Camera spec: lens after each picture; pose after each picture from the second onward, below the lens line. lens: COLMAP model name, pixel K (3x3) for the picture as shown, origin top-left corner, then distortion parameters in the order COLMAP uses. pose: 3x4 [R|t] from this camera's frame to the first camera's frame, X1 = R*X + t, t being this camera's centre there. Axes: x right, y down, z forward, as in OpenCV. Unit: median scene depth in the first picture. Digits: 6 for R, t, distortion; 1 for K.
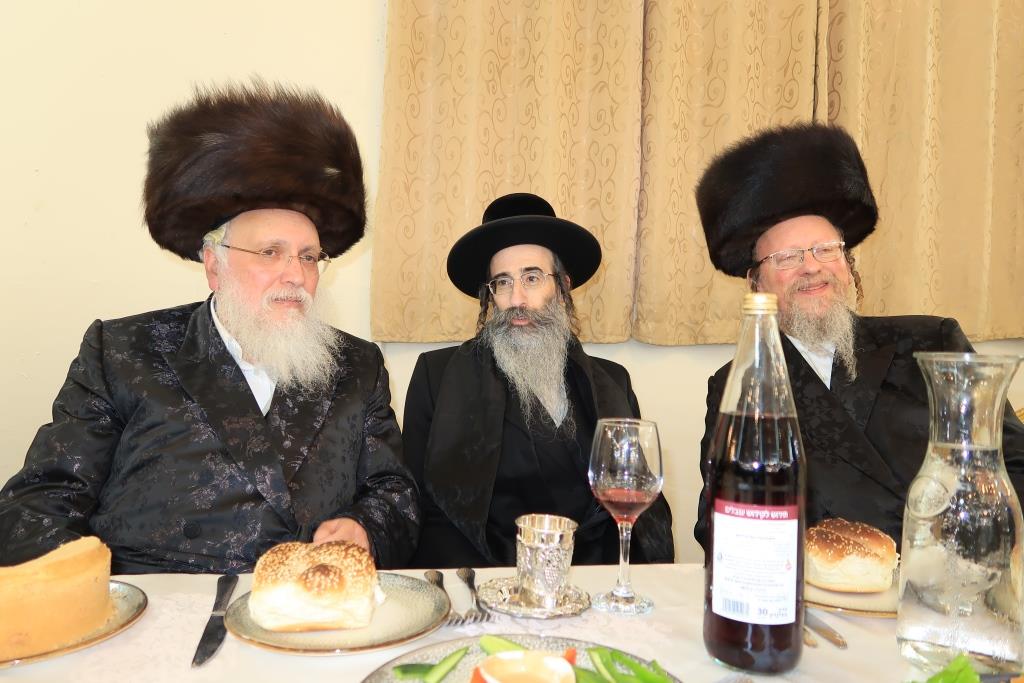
lens RADIAL K [[489.9, 0, 514.5], [0, 489.9, 334.8], [0, 0, 1]] dist [-0.013255, 0.001505]
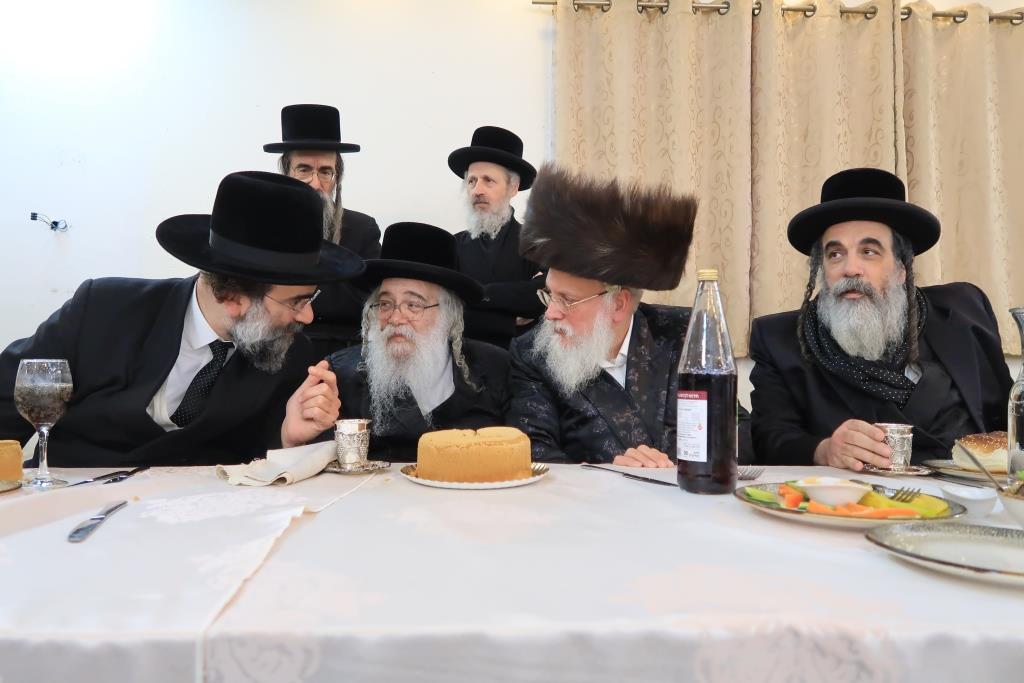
lens RADIAL K [[394.0, 0, 507.6], [0, 394.0, 335.3], [0, 0, 1]] dist [-0.008941, -0.000122]
pose [[0.997733, -0.011047, -0.066381, -0.306976], [0.008165, 0.999019, -0.043527, 0.000040], [0.066797, 0.042886, 0.996845, -0.034131]]
